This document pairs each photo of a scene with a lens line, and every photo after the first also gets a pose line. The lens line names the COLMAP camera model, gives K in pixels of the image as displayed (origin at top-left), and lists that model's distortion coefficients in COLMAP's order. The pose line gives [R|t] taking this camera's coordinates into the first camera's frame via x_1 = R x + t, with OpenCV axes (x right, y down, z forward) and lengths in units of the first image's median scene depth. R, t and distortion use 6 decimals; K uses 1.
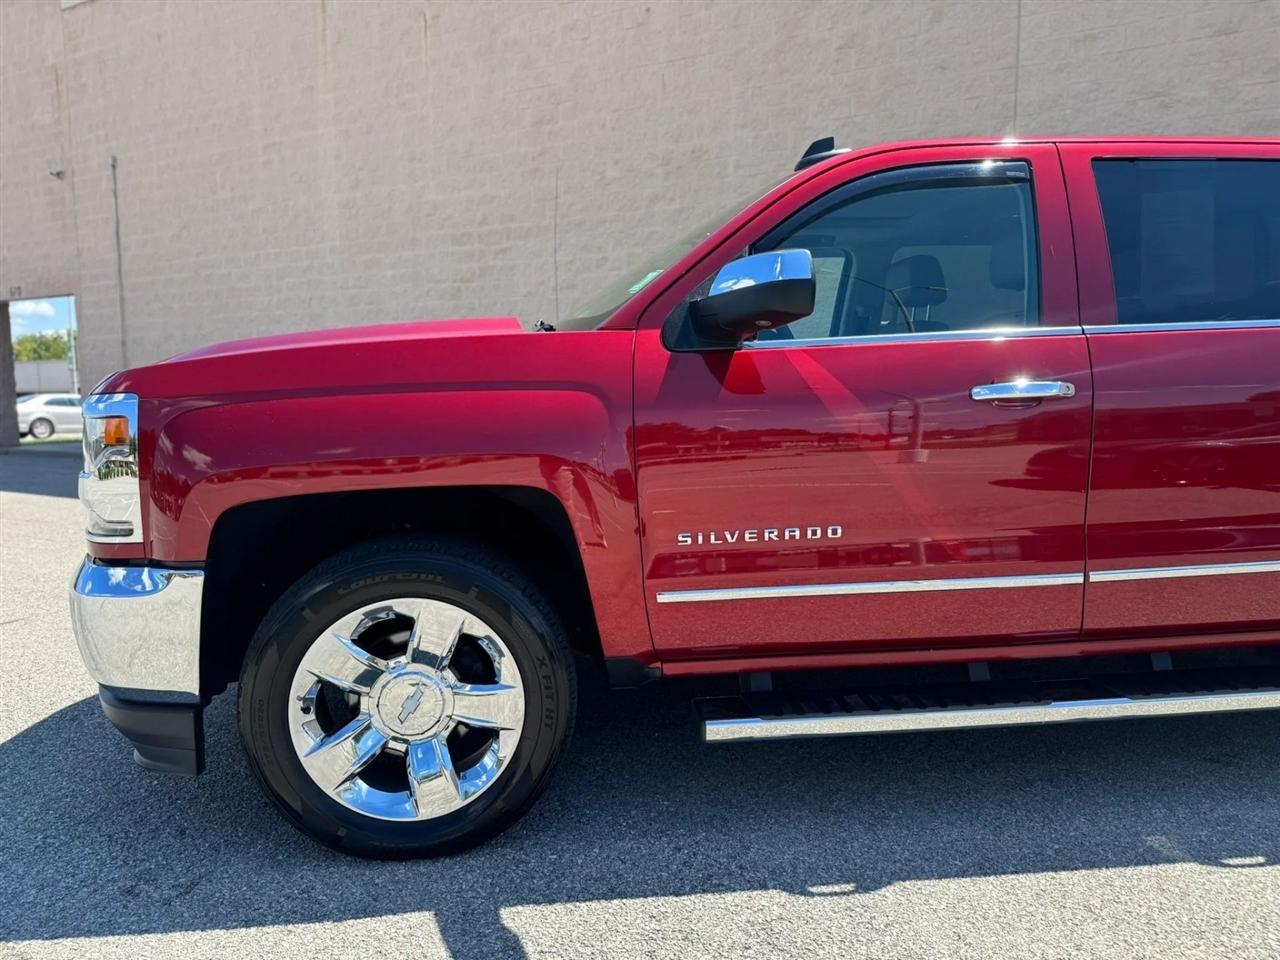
lens RADIAL K [[902.1, 0, 640.7], [0, 902.1, 492.5], [0, 0, 1]] dist [0.033701, -0.040953]
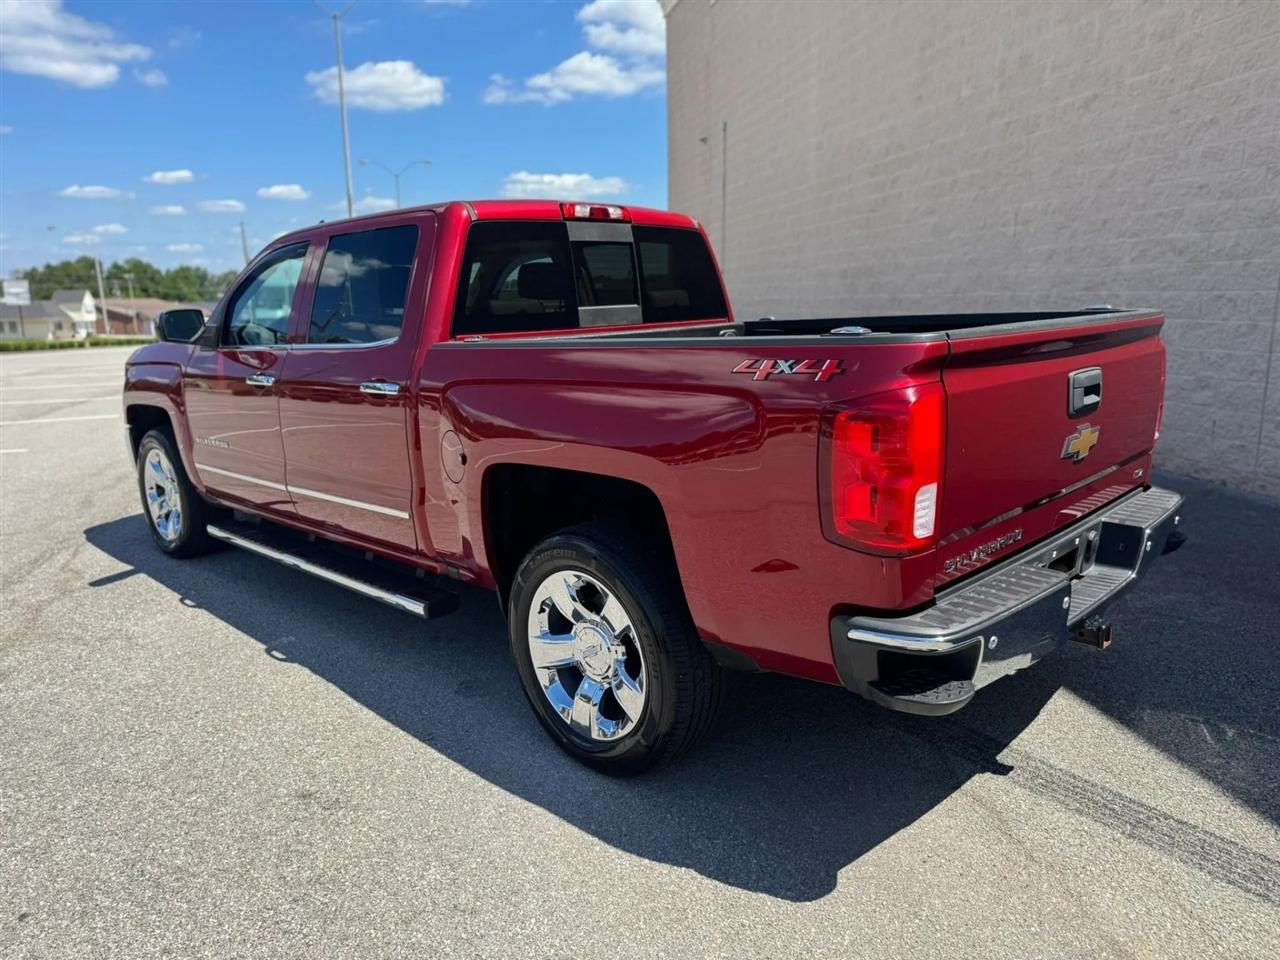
lens RADIAL K [[902.1, 0, 633.0], [0, 902.1, 479.7], [0, 0, 1]] dist [0.033701, -0.040953]
pose [[0.634729, 0.148750, -0.758282, 0.615107], [-0.068796, 0.988279, 0.136282, -0.057156], [0.769666, -0.034335, 0.637523, 0.105374]]
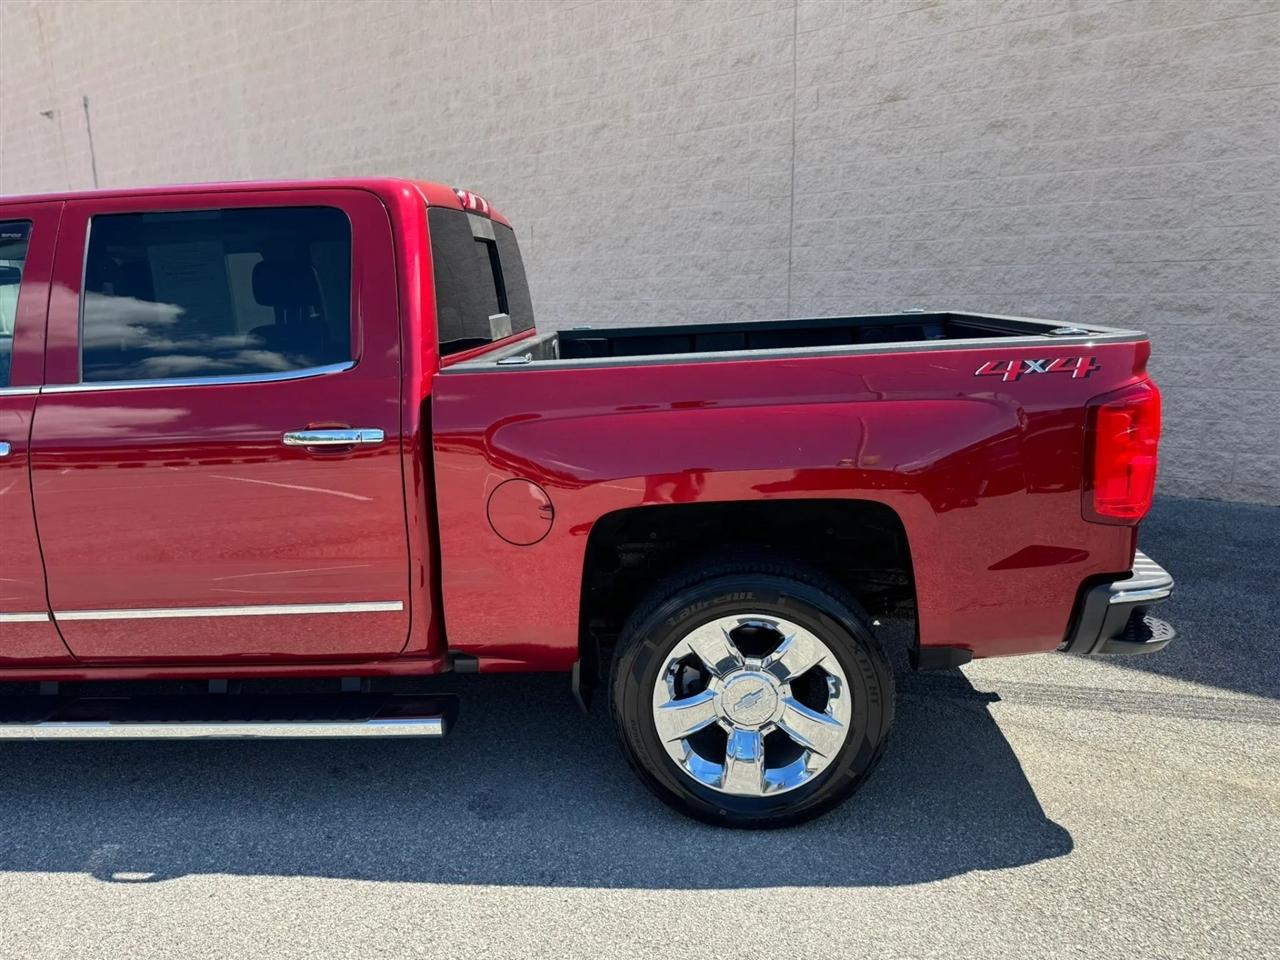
lens RADIAL K [[902.1, 0, 629.6], [0, 902.1, 491.9], [0, 0, 1]] dist [0.033701, -0.040953]
pose [[0.987107, 0.021701, -0.158585, 0.368289], [-0.003752, 0.993631, 0.112617, -0.049772], [0.160019, -0.110571, 0.980902, 0.012747]]
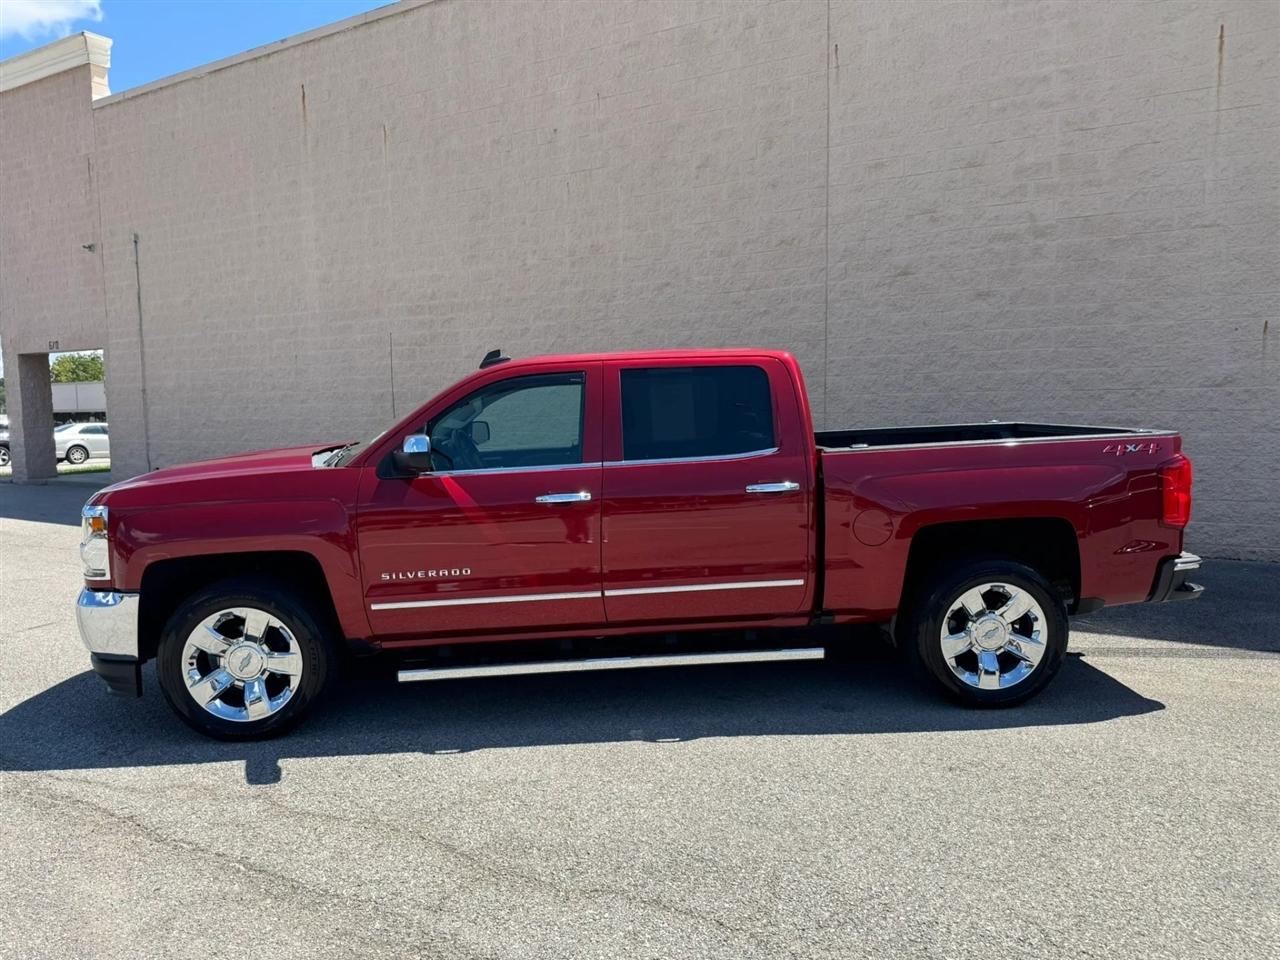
lens RADIAL K [[902.1, 0, 636.9], [0, 902.1, 487.6], [0, 0, 1]] dist [0.033701, -0.040953]
pose [[0.999427, -0.007642, -0.032979, 0.170265], [0.007098, 0.999837, -0.016573, -0.026865], [0.033100, 0.016329, 0.999319, -0.241898]]
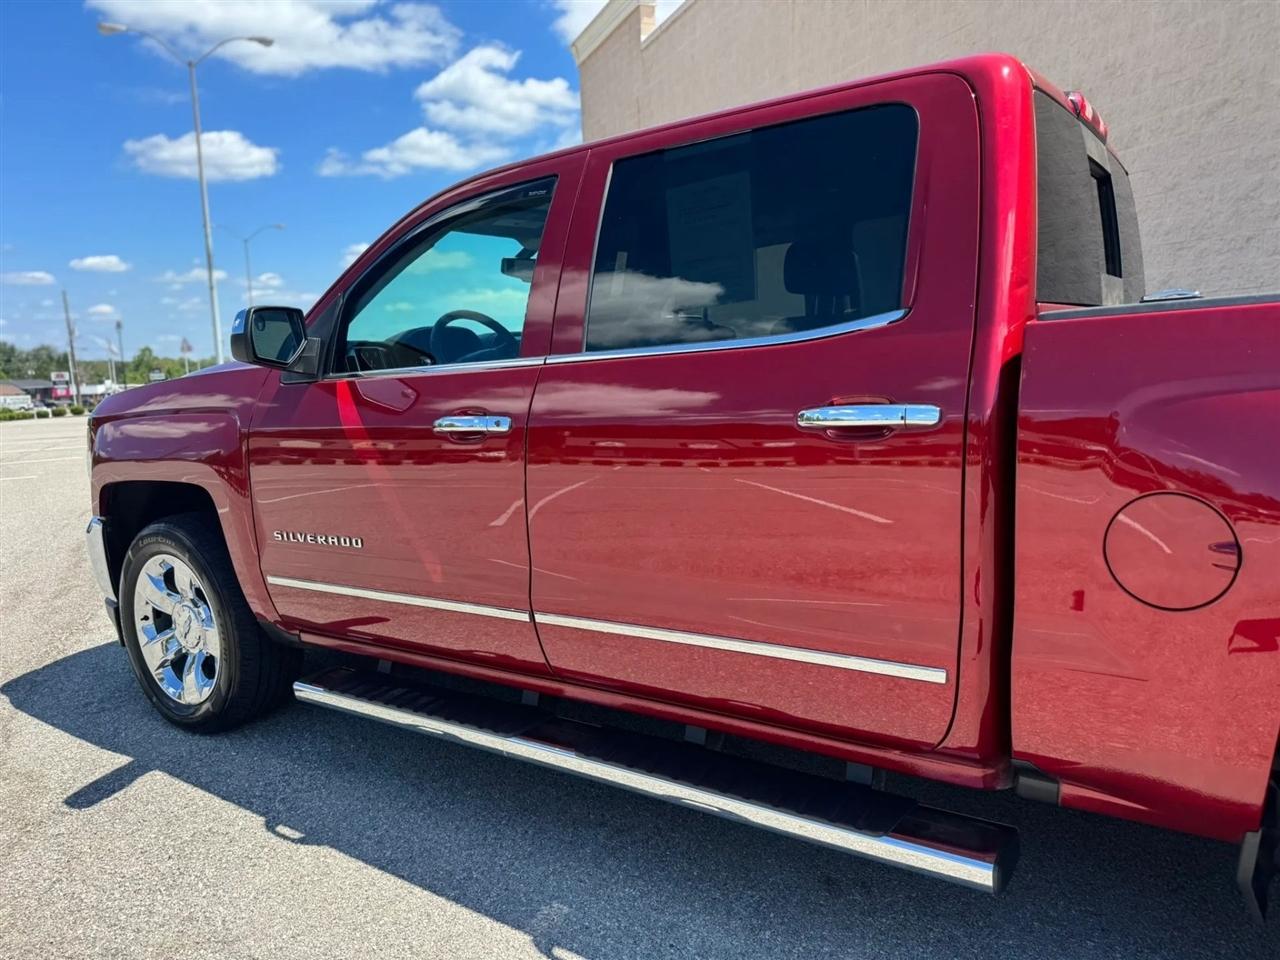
lens RADIAL K [[902.1, 0, 637.9], [0, 902.1, 482.2], [0, 0, 1]] dist [0.033701, -0.040953]
pose [[0.756295, 0.067966, -0.650690, 0.323870], [-0.041615, 0.997573, 0.055829, -0.029715], [0.652905, -0.015145, 0.757288, 0.094409]]
